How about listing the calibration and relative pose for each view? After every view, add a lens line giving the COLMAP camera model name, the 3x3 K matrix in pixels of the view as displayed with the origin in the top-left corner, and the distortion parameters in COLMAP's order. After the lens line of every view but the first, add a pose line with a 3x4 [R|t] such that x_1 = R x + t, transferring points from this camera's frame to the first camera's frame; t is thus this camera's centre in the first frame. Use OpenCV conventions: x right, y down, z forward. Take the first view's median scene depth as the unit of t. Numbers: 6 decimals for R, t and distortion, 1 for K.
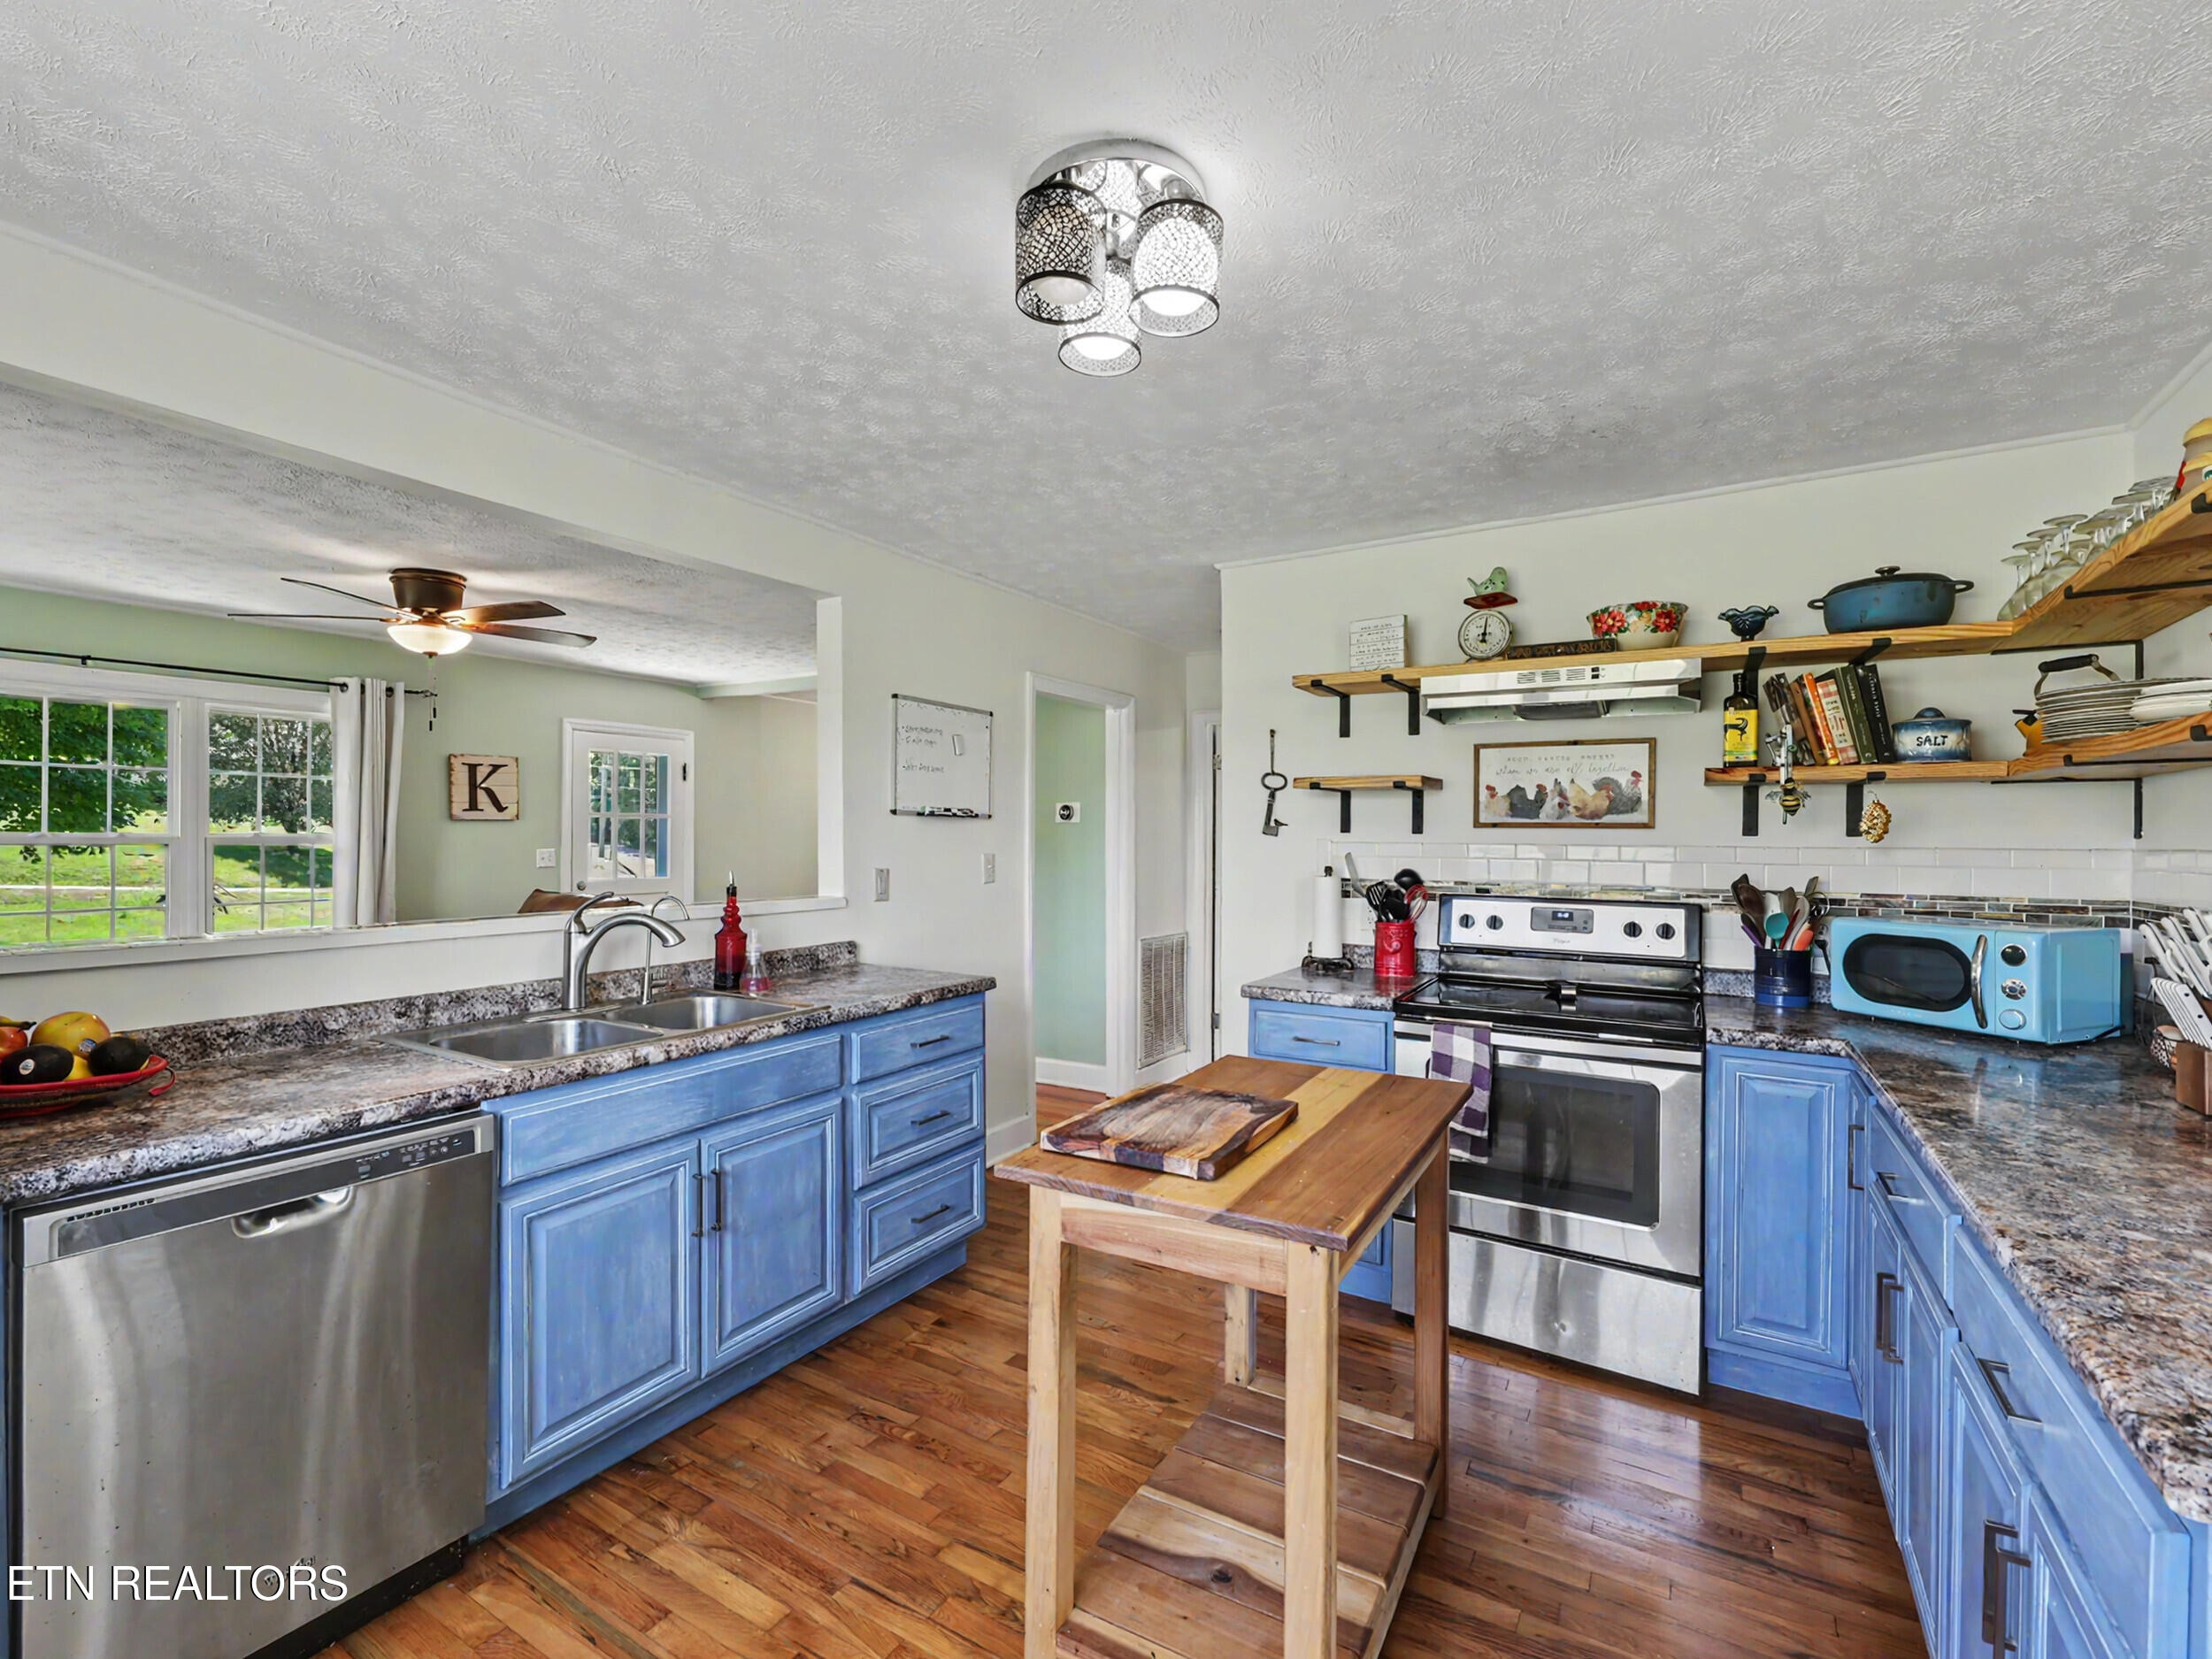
lens RADIAL K [[974.1, 0, 1105.6], [0, 974.1, 832.1], [0, 0, 1]] dist [0.001212, 0.000715]
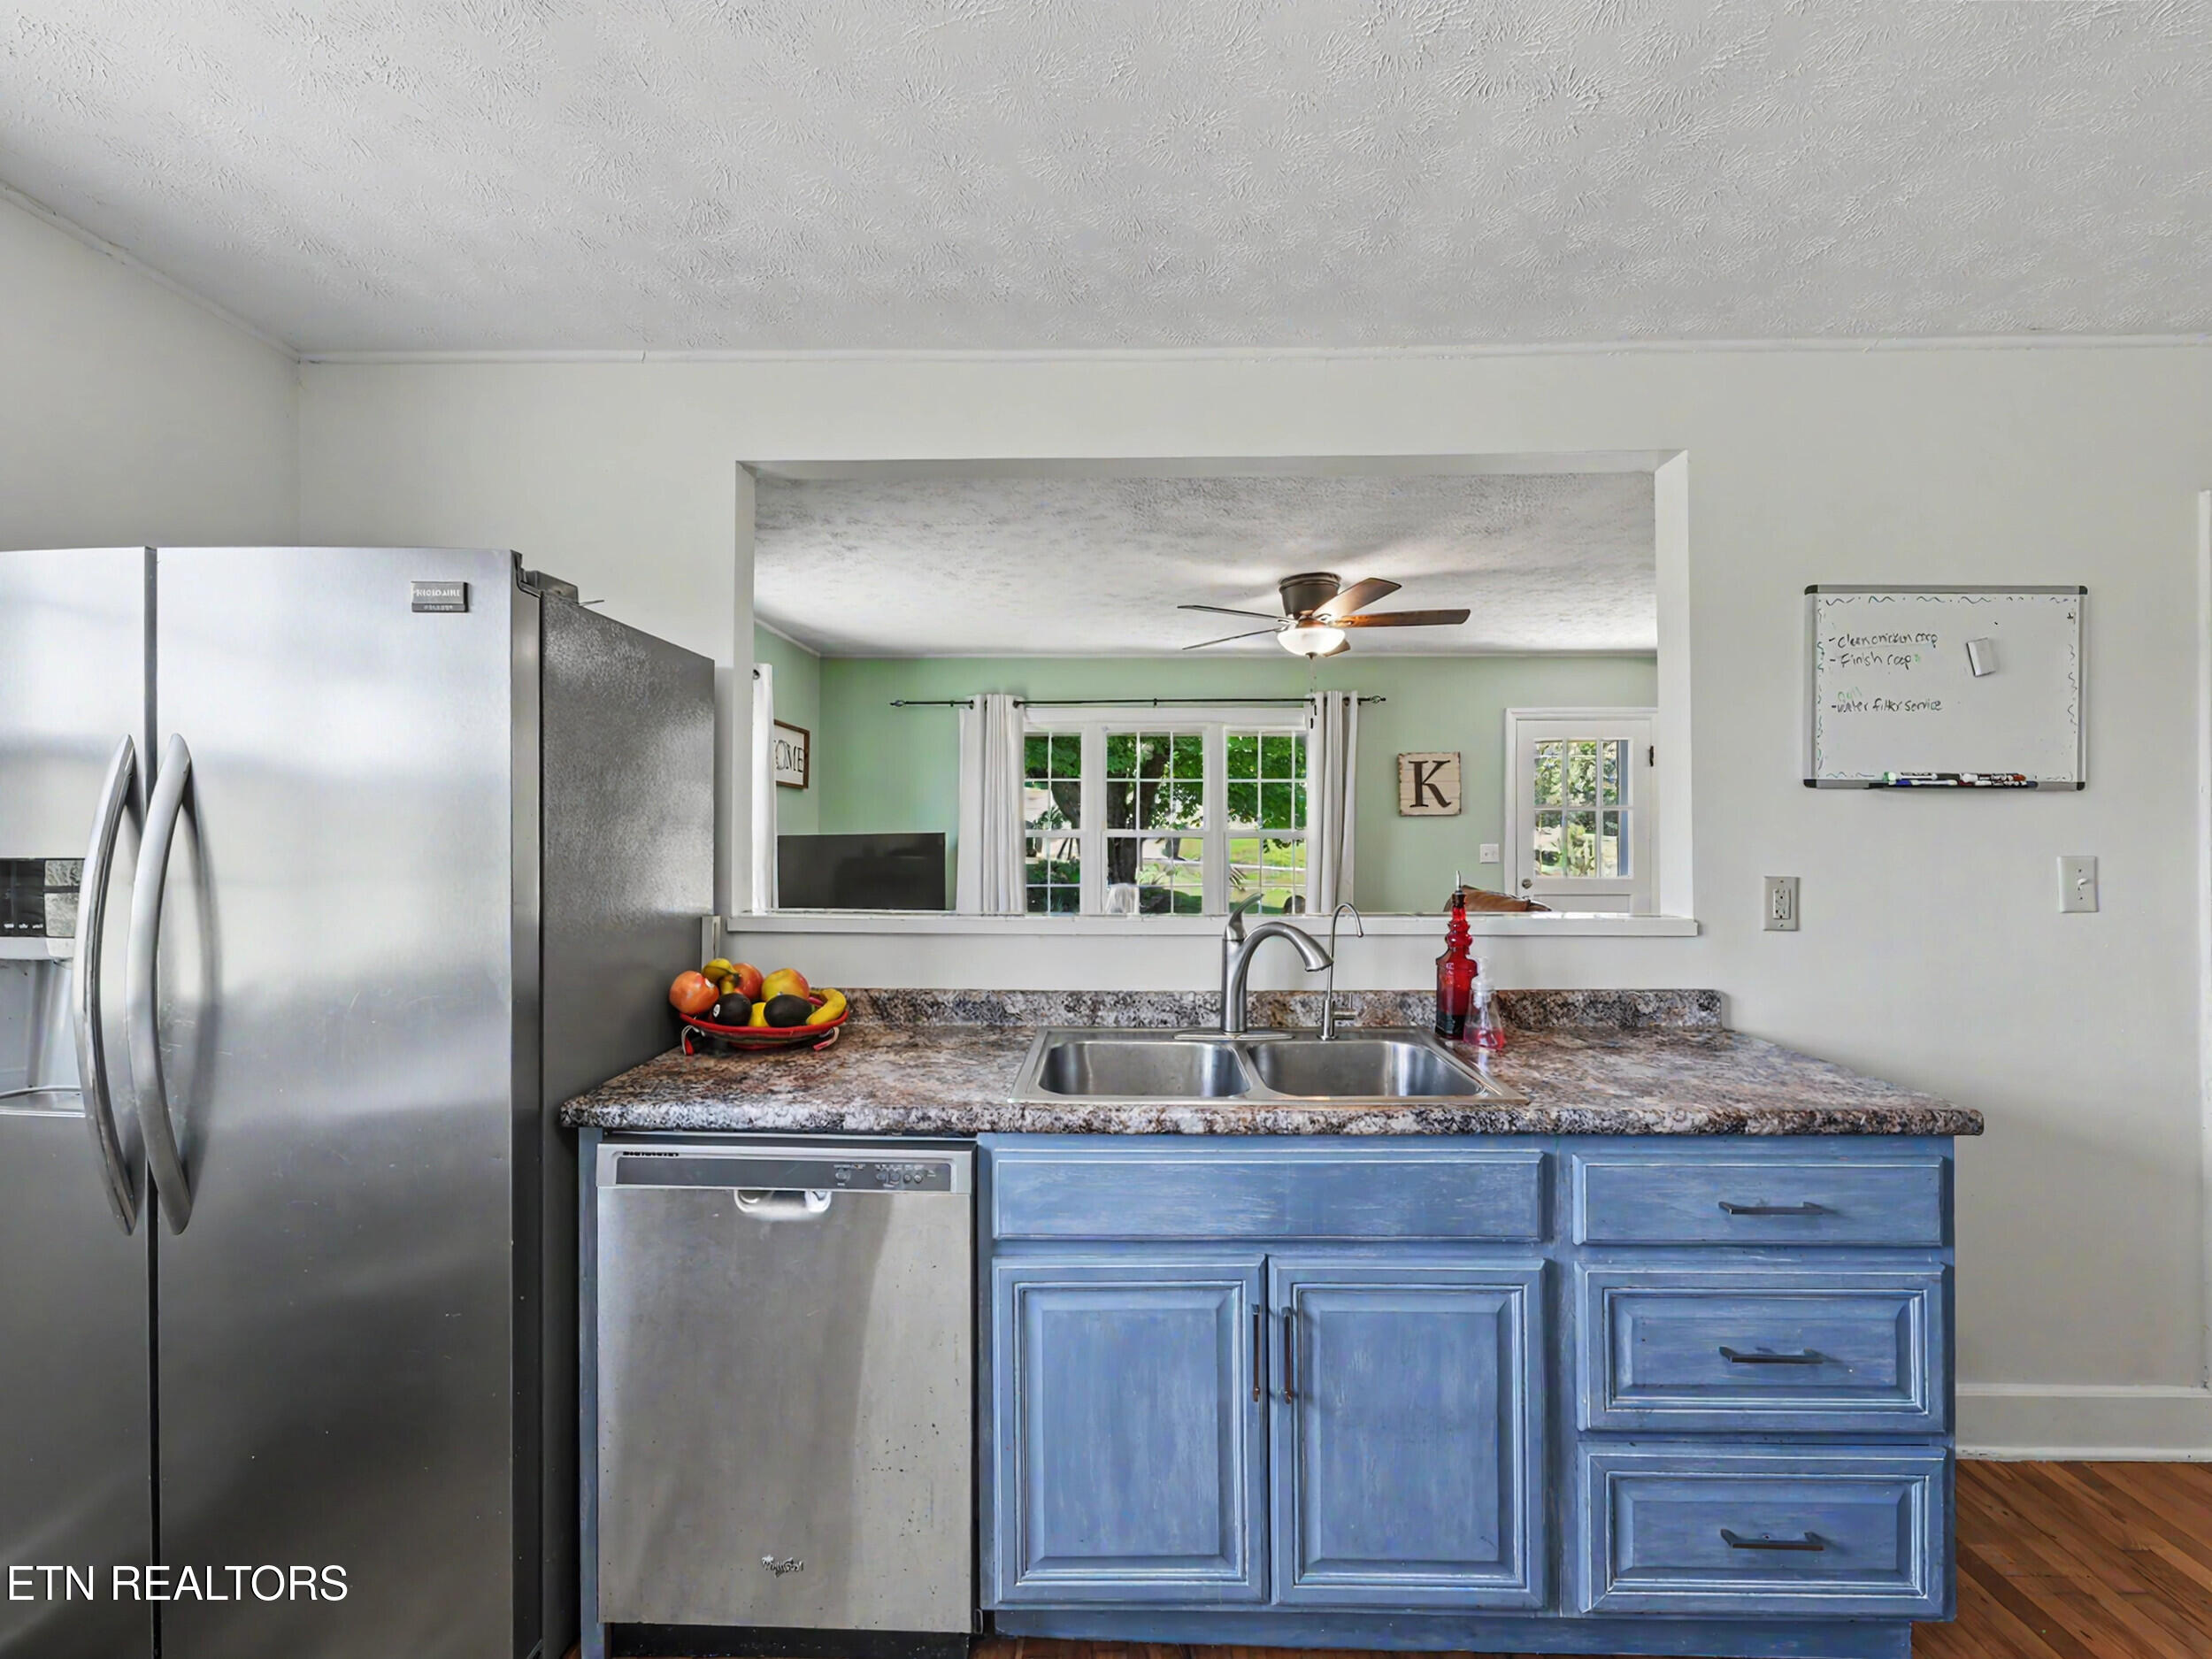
lens RADIAL K [[927.6, 0, 1106.3], [0, 927.6, 826.6], [0, 0, 1]] dist [-0.000729, 0.001634]
pose [[0.494683, -0.009626, -0.869020, 0.087868], [0.005327, 0.999953, -0.008044, 0.011124], [0.869057, -0.000651, 0.494711, 0.480084]]
